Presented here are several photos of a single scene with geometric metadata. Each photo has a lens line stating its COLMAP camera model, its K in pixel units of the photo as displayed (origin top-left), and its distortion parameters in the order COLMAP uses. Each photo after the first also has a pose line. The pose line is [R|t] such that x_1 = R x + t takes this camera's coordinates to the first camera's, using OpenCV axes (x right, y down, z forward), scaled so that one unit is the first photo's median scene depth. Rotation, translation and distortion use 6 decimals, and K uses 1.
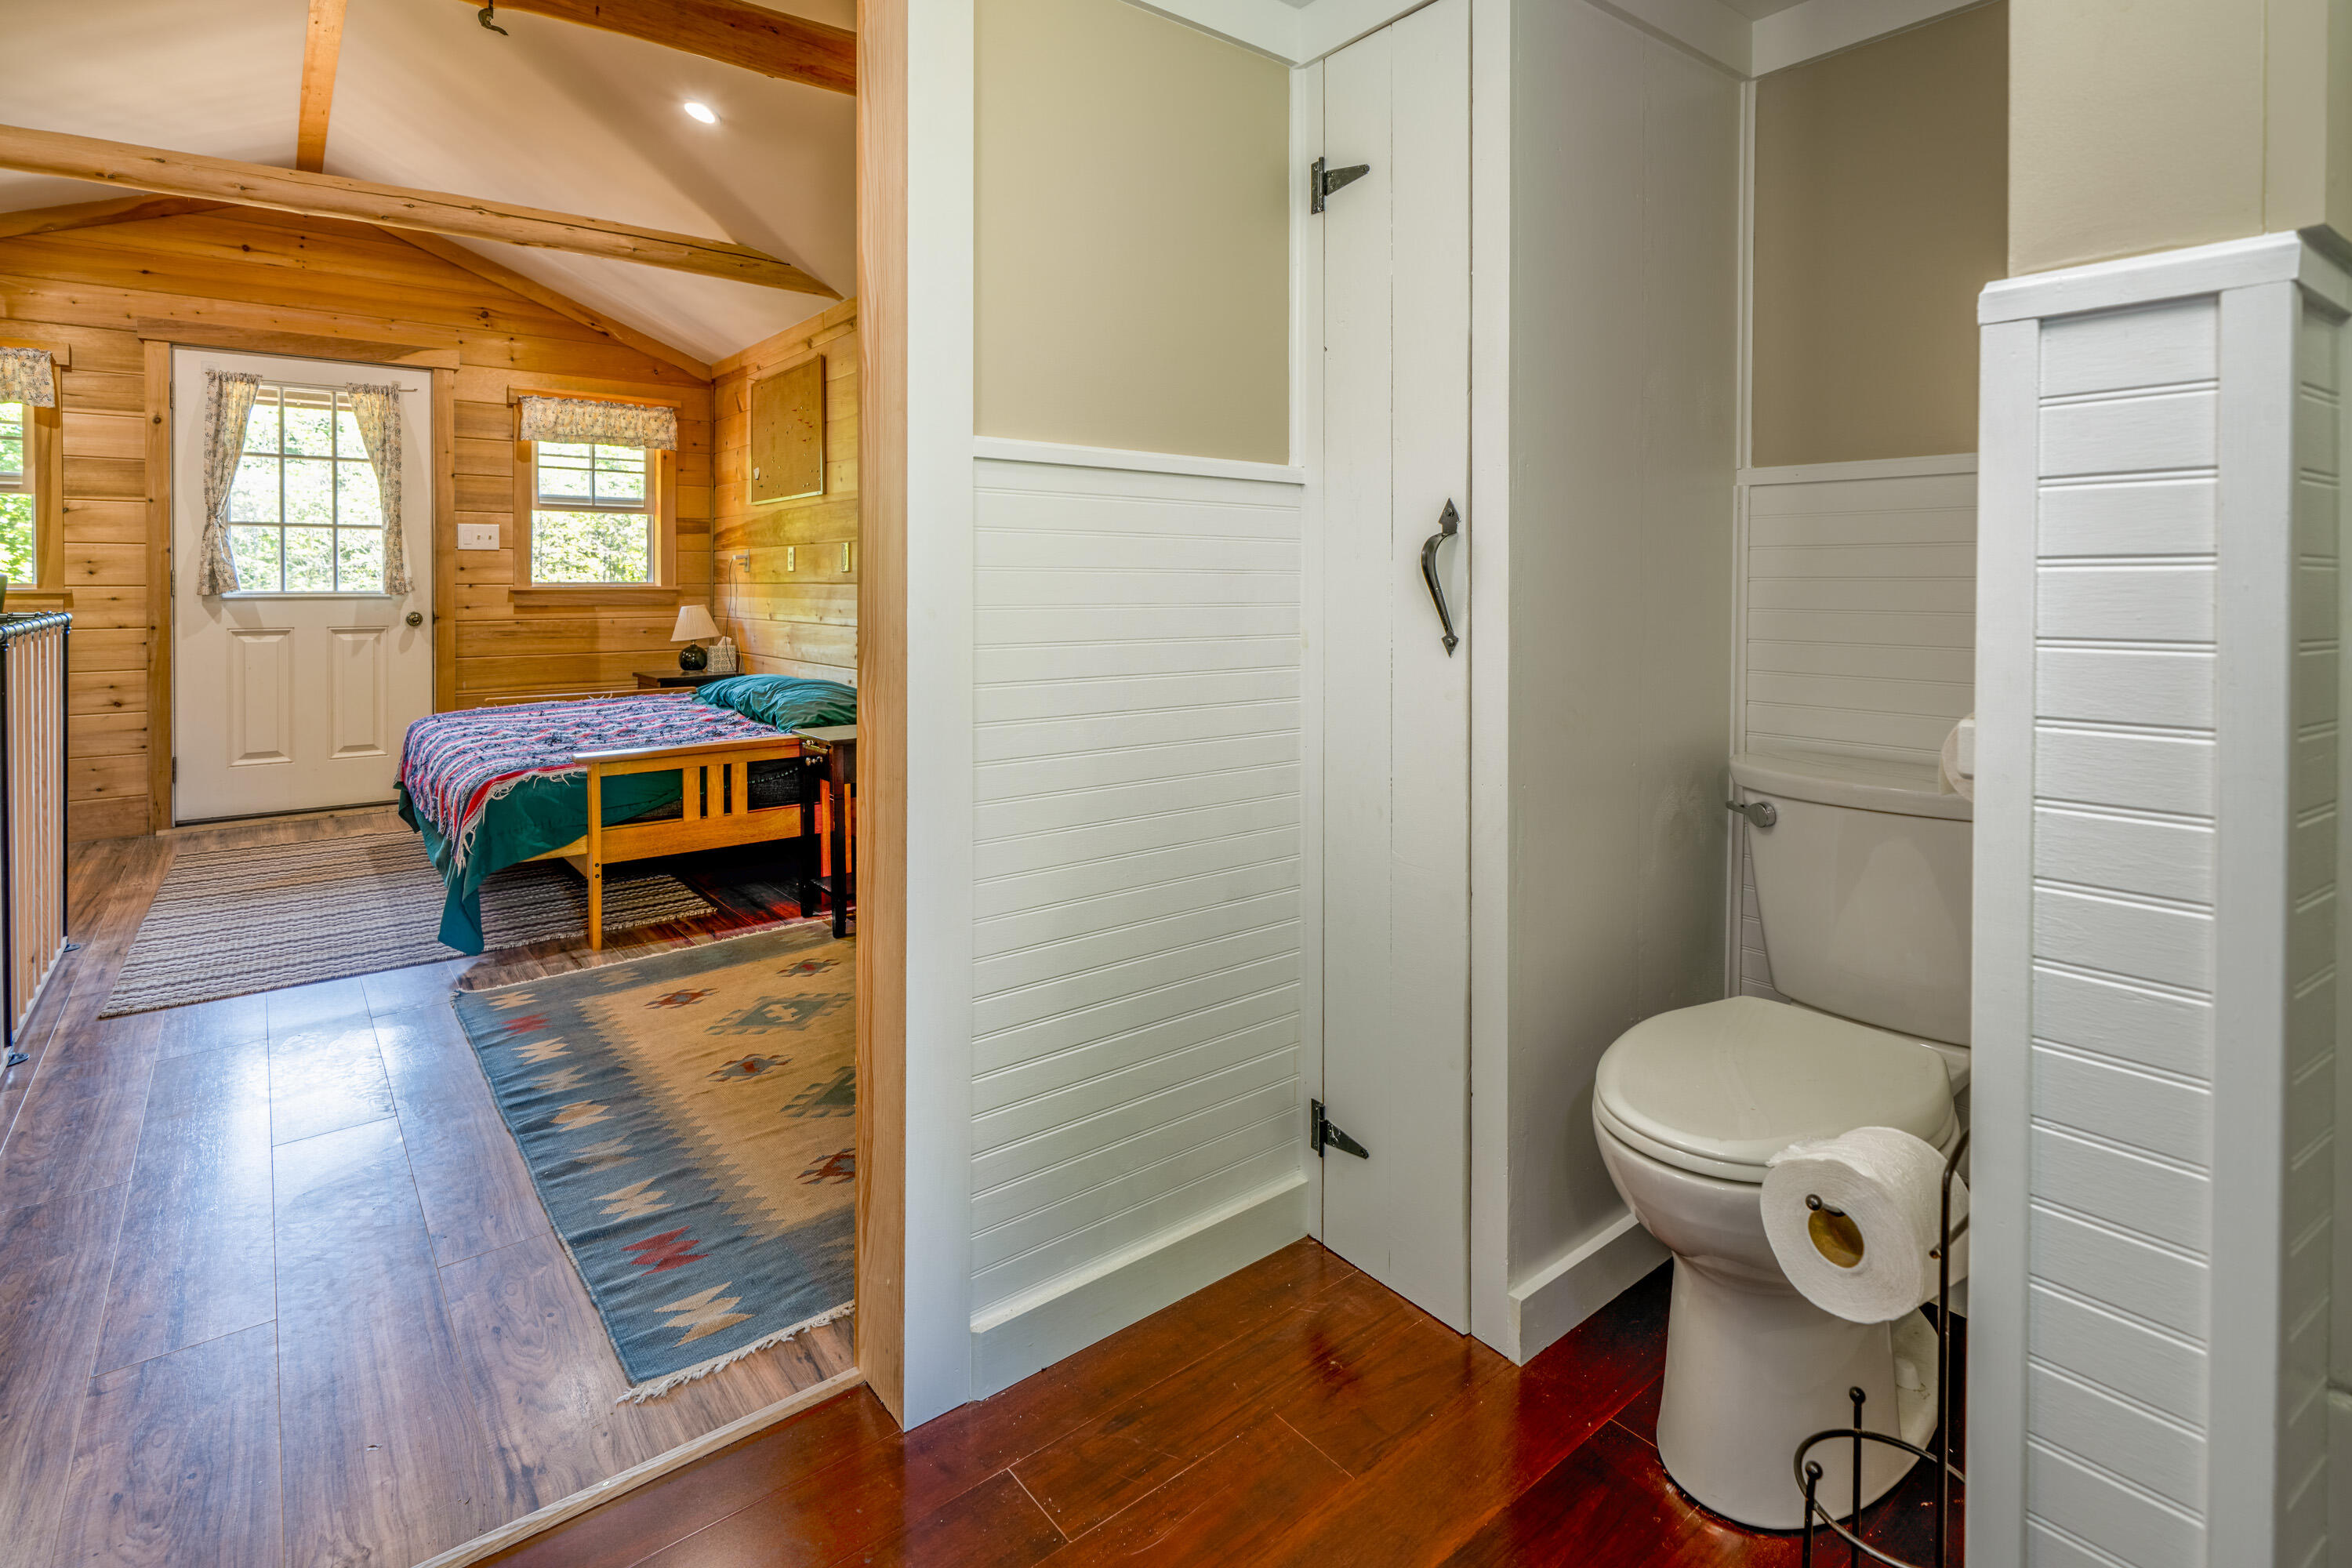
lens RADIAL K [[1131.3, 0, 1188.1], [0, 1131.3, 590.2], [0, 0, 1]] dist [0.003537, 0.000943]
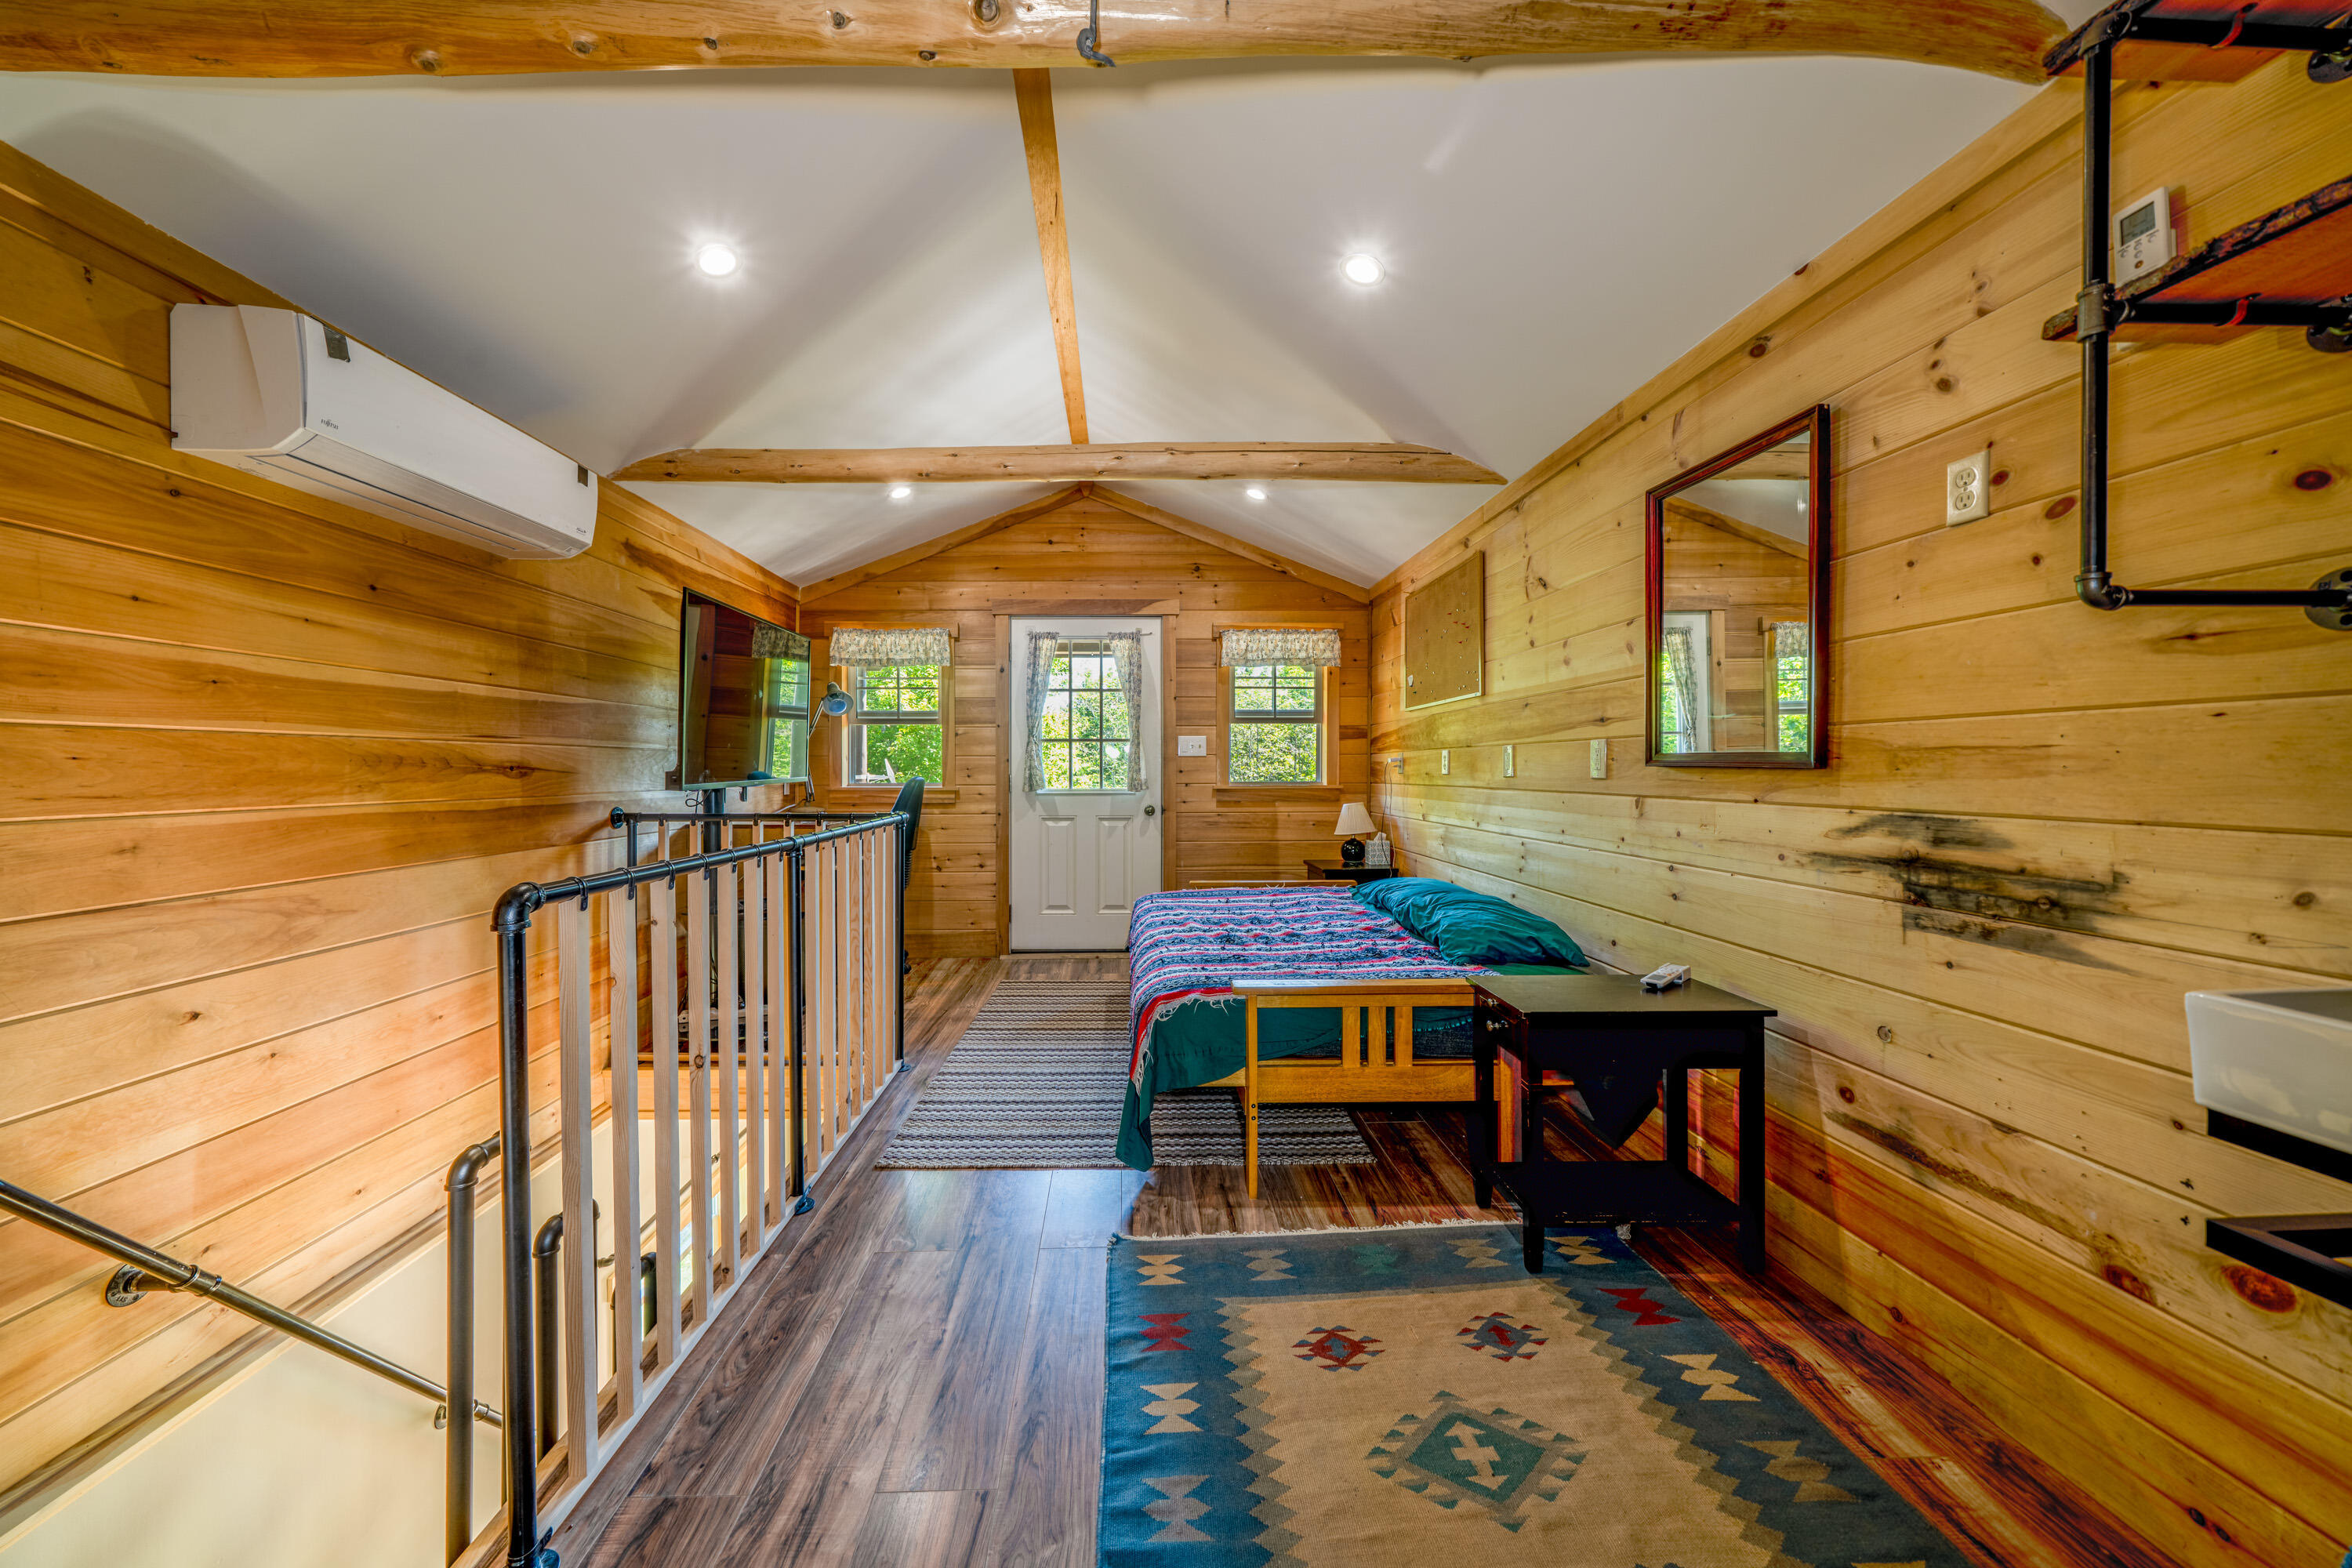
lens RADIAL K [[815.0, 0, 1138.8], [0, 815.0, 776.7], [0, 0, 1]] dist [-0.000075, -0.000040]
pose [[0.784163, 0.003901, -0.620543, -0.117648], [-0.003033, 0.999992, 0.002454, -0.016023], [0.620548, -0.000043, 0.784169, 0.268795]]
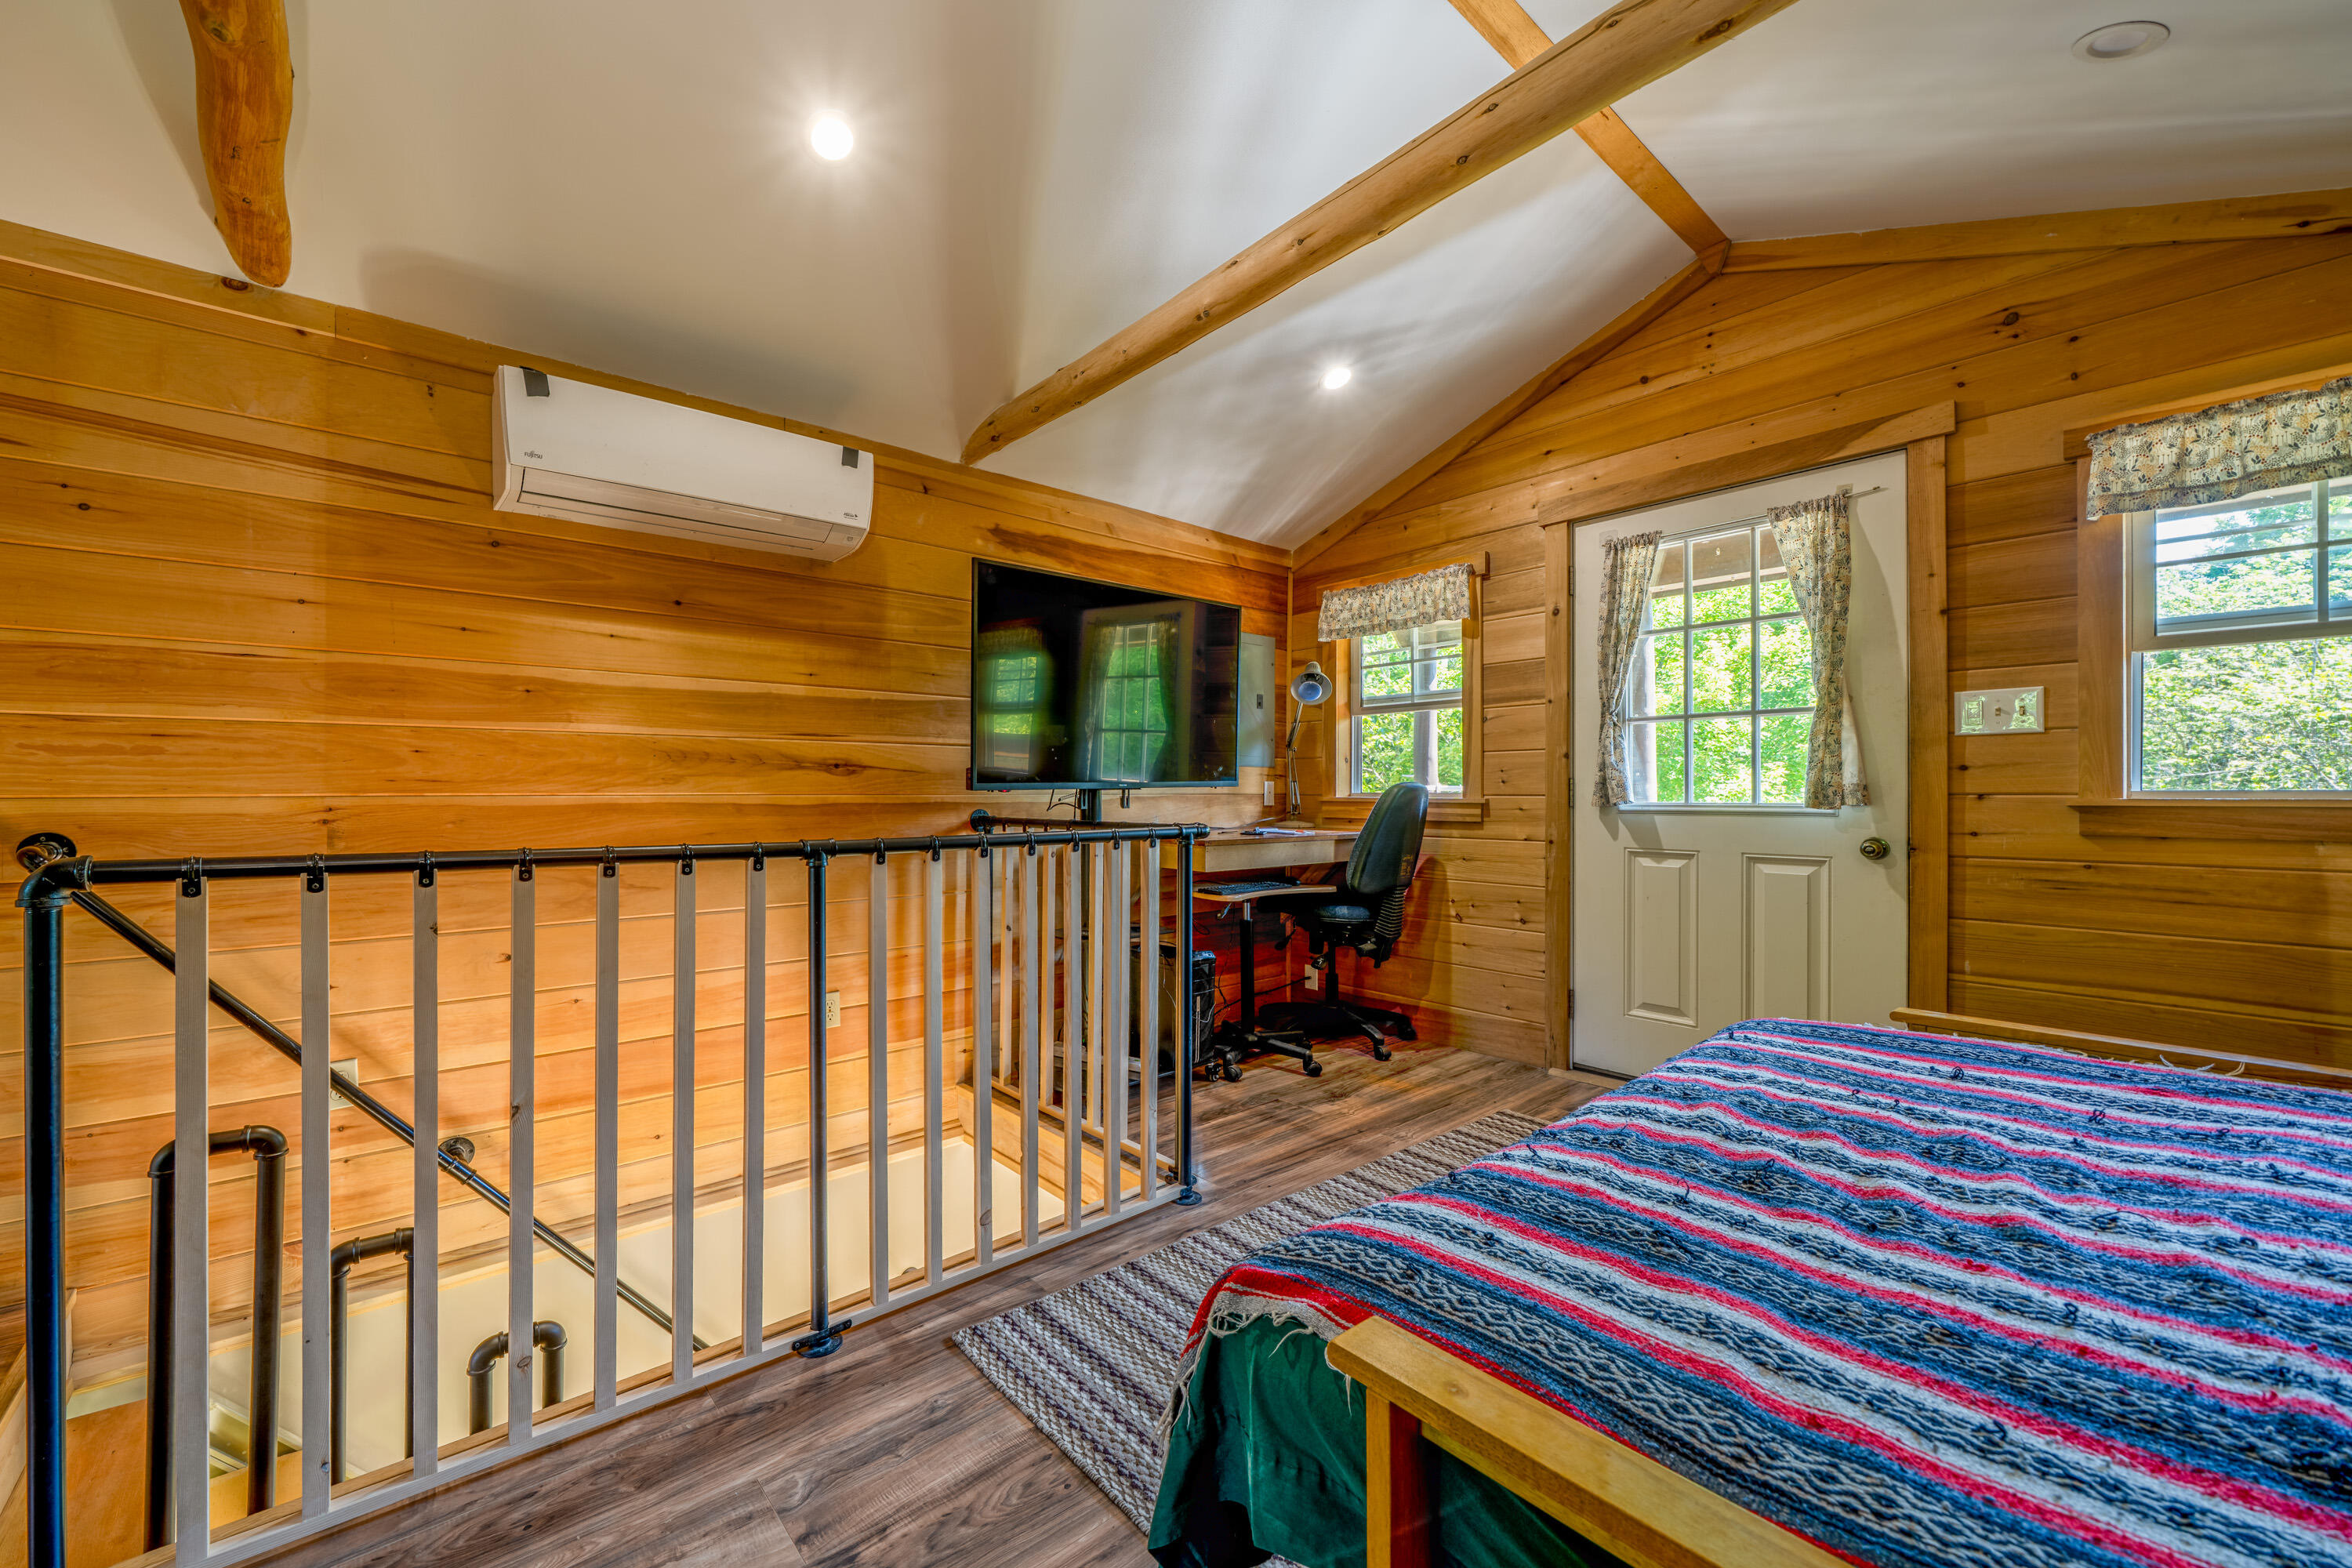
lens RADIAL K [[876.9, 0, 1089.6], [0, 876.9, 789.9], [0, 0, 1]] dist [-0.002705, -0.000426]
pose [[-0.029432, -0.003802, -0.999560, -0.182861], [-0.006831, 0.999970, -0.003603, -0.003057], [0.999543, 0.006722, -0.029457, 0.588780]]
